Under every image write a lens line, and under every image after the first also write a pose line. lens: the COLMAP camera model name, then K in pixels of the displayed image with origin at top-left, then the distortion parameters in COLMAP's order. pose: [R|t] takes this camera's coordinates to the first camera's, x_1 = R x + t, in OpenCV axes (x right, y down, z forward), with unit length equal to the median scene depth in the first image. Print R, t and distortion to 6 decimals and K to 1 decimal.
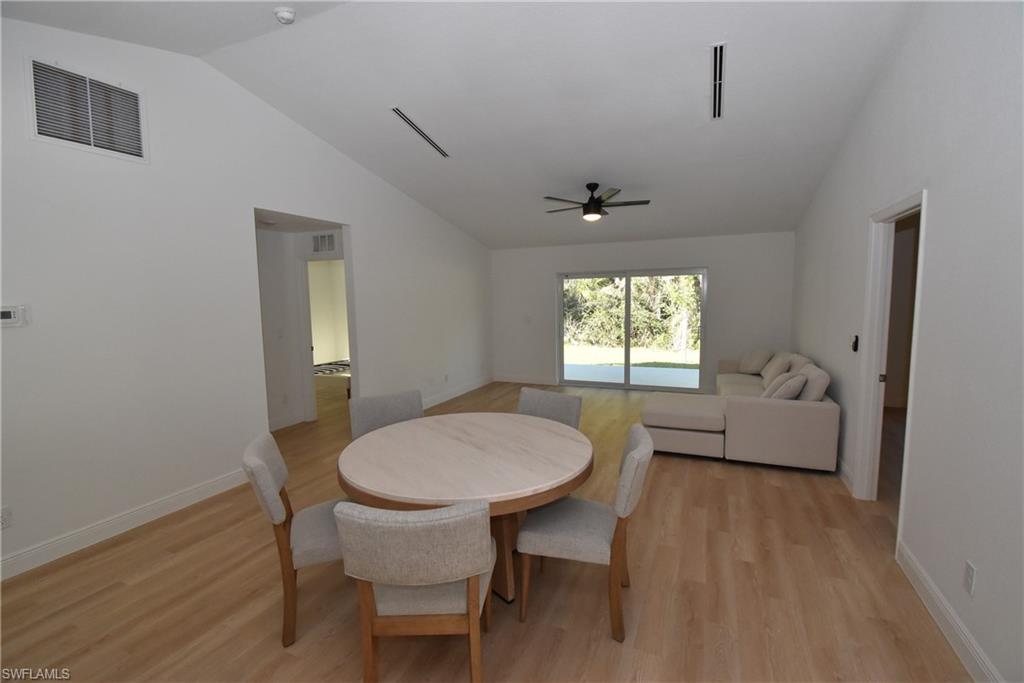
lens RADIAL K [[452.1, 0, 515.0], [0, 452.1, 344.2], [0, 0, 1]] dist [0.019831, -0.025296]
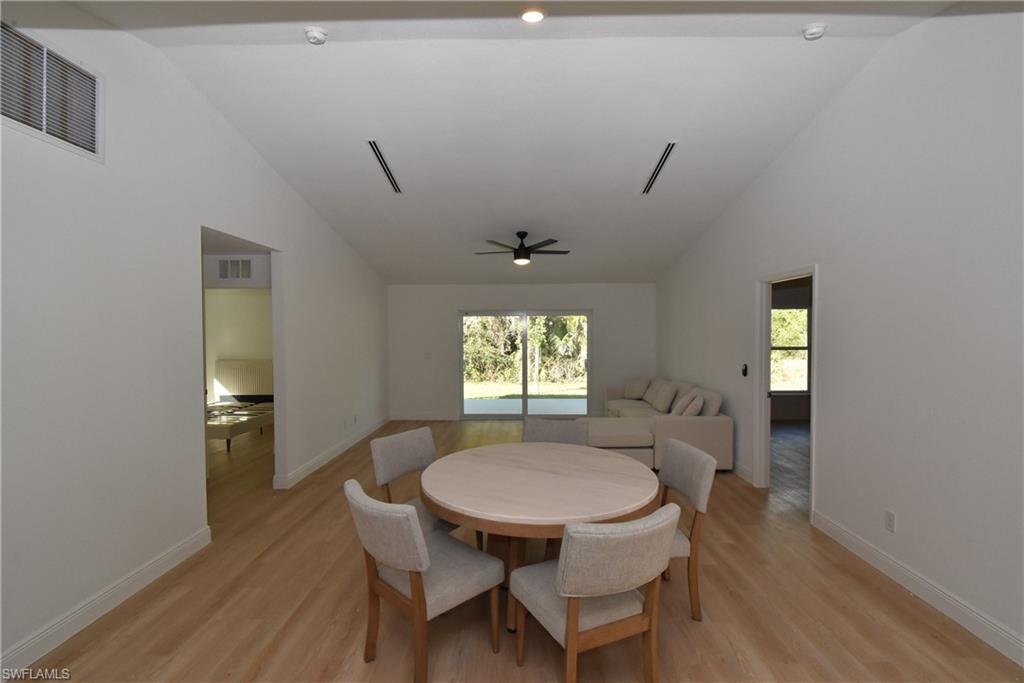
lens RADIAL K [[452.1, 0, 515.0], [0, 452.1, 344.2], [0, 0, 1]] dist [0.019831, -0.025296]
pose [[0.922754, 0.001632, 0.385386, -0.270293], [0.029310, 0.996798, -0.074399, 0.000920], [-0.384273, 0.079947, 0.919751, 0.009964]]
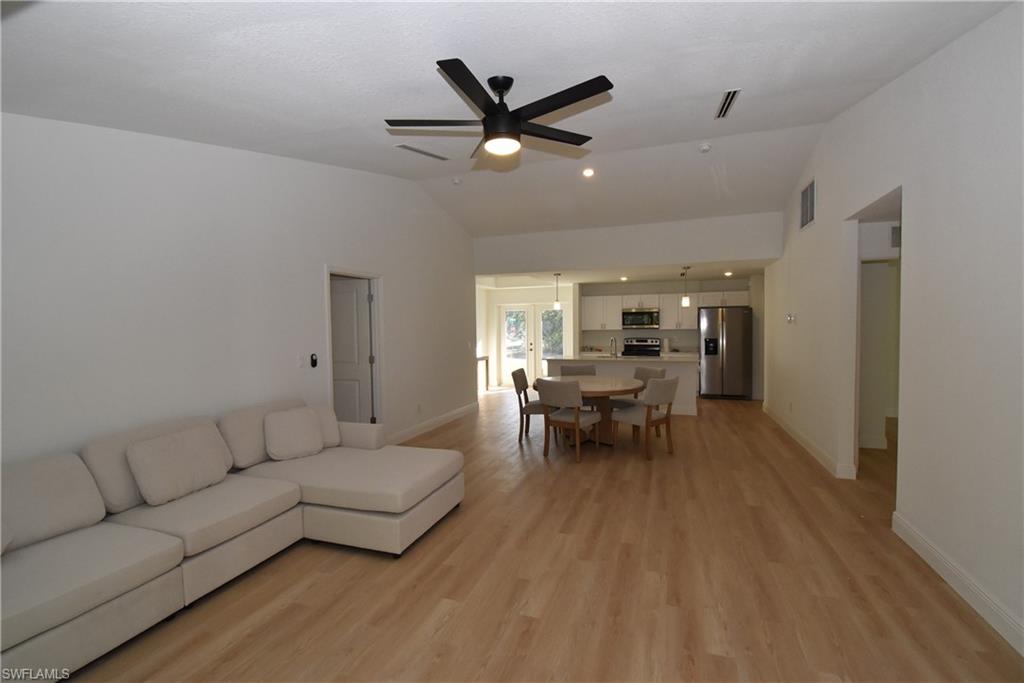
lens RADIAL K [[452.1, 0, 515.0], [0, 452.1, 344.2], [0, 0, 1]] dist [0.019831, -0.025296]
pose [[-0.996349, 0.035203, -0.077772, 0.203743], [0.023652, 0.989187, 0.144742, -0.141629], [0.082027, 0.142374, -0.986408, 1.509335]]
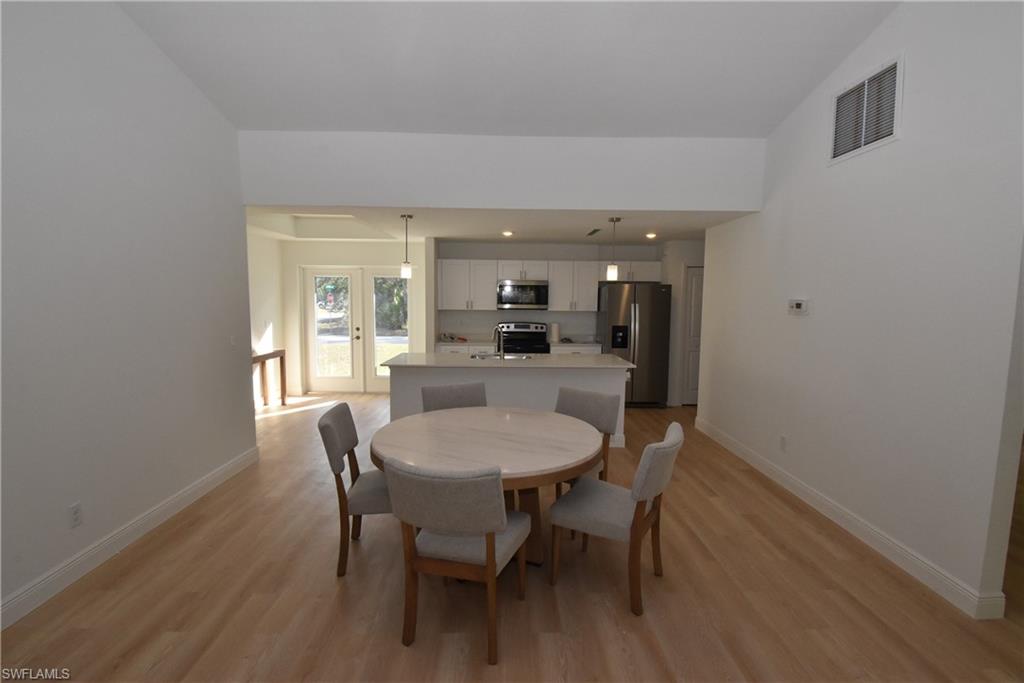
lens RADIAL K [[489.0, 0, 513.1], [0, 489.0, 345.9], [0, 0, 1]] dist [-0.002120, -0.000732]
pose [[-0.909451, 0.051960, -0.412552, 0.151716], [-0.036999, 0.978114, 0.204753, -0.107672], [0.414162, 0.201477, -0.887624, 0.972715]]
